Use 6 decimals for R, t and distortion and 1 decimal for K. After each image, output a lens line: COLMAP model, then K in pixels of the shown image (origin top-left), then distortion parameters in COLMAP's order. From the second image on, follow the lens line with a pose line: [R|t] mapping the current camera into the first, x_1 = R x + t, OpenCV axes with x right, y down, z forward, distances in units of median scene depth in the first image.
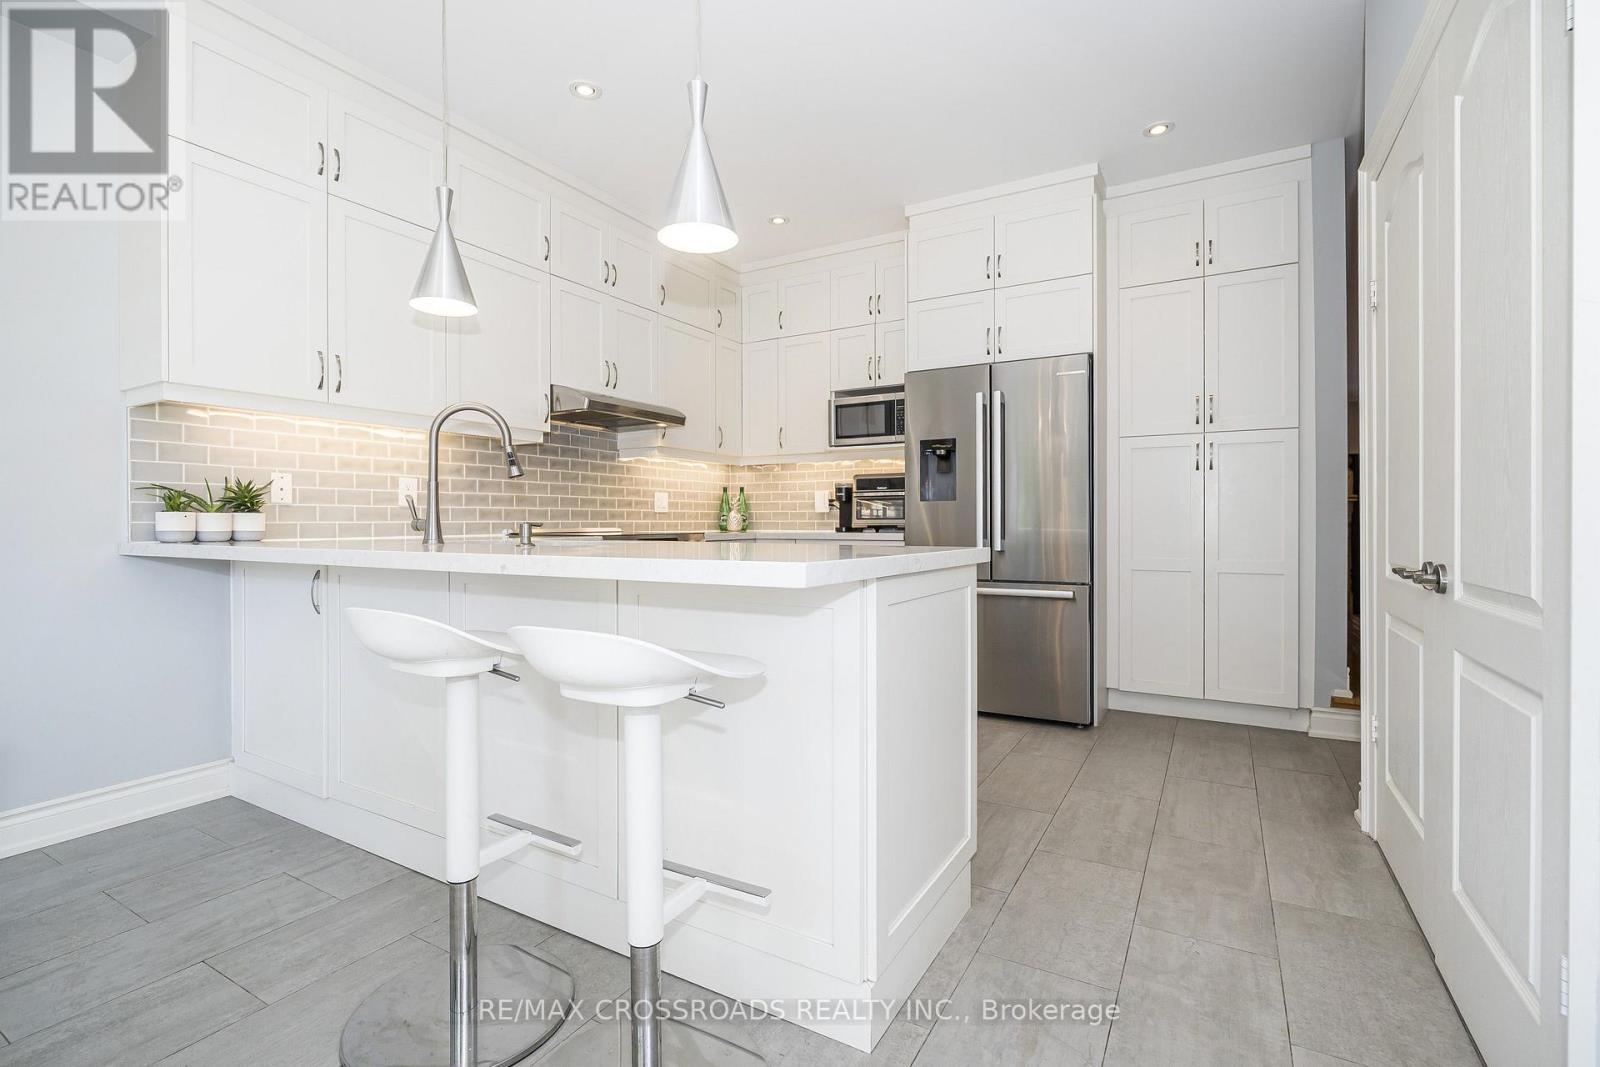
lens RADIAL K [[724.3, 0, 797.8], [0, 724.3, 528.0], [0, 0, 1]] dist [-0.011025, 0.001810]
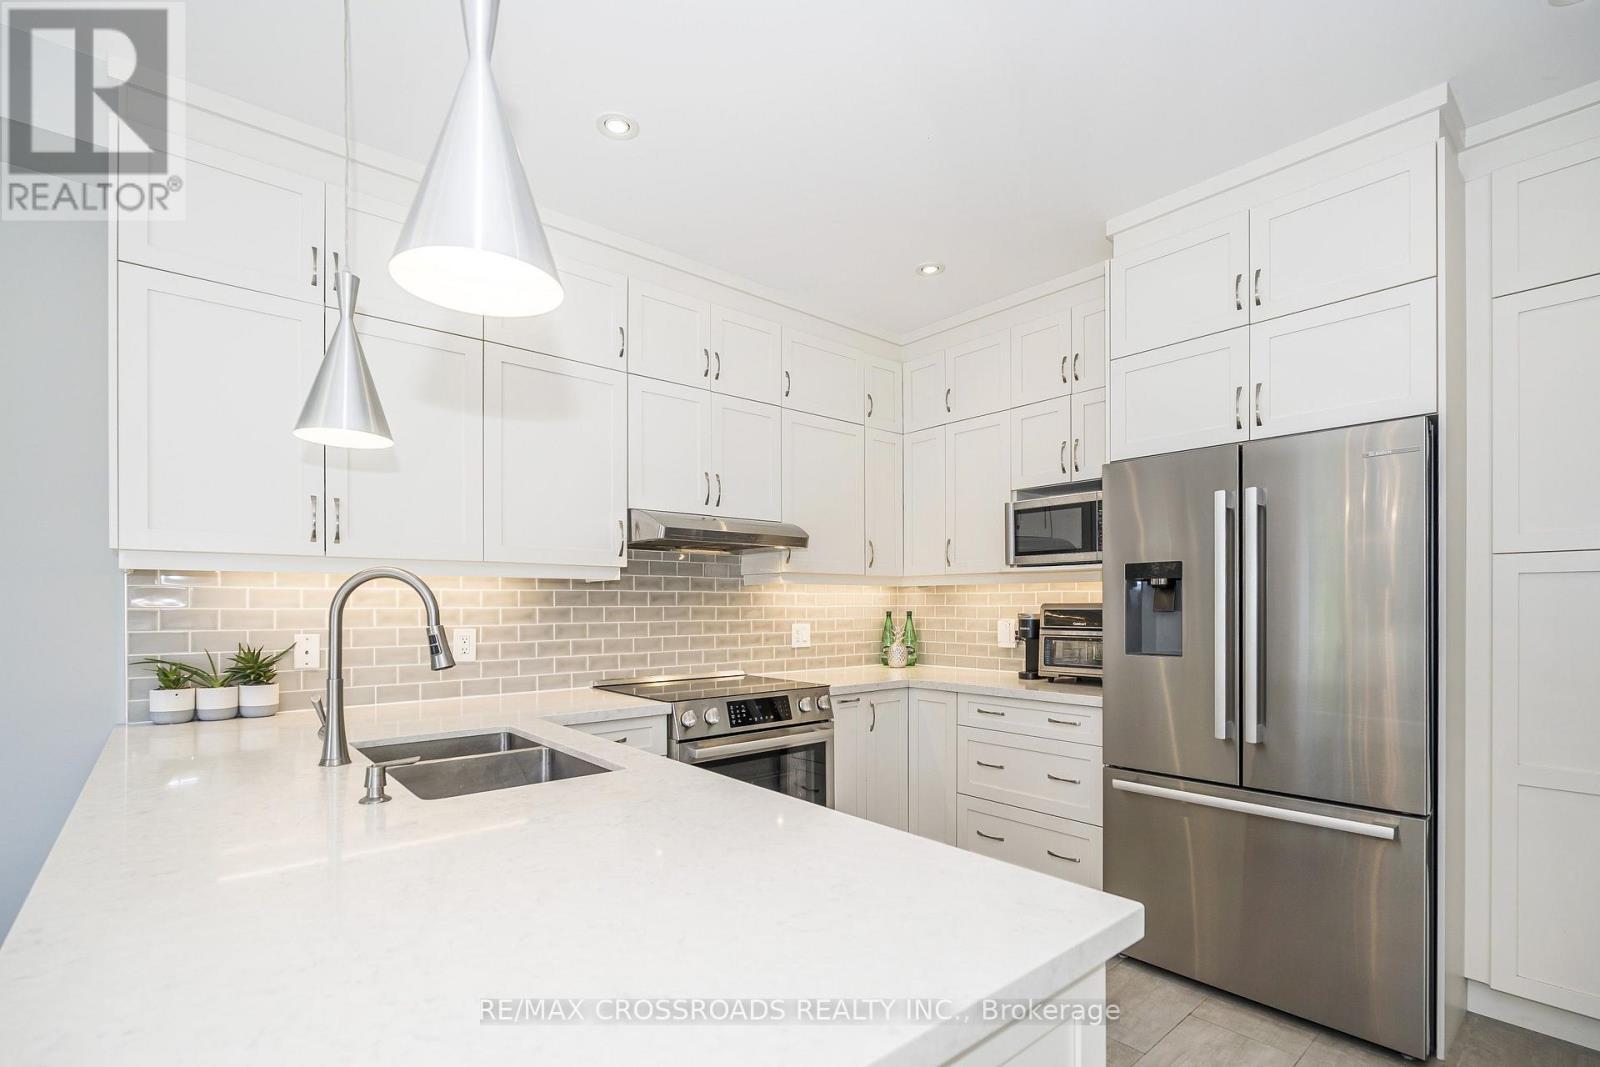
lens RADIAL K [[724.3, 0, 819.3], [0, 724.3, 609.6], [0, 0, 1]] dist [-0.011025, 0.001810]
pose [[0.947796, 0.000426, -0.318876, 0.116546], [0.000067, 0.999999, 0.001535, -0.081622], [0.318876, -0.001476, 0.947795, 0.280893]]
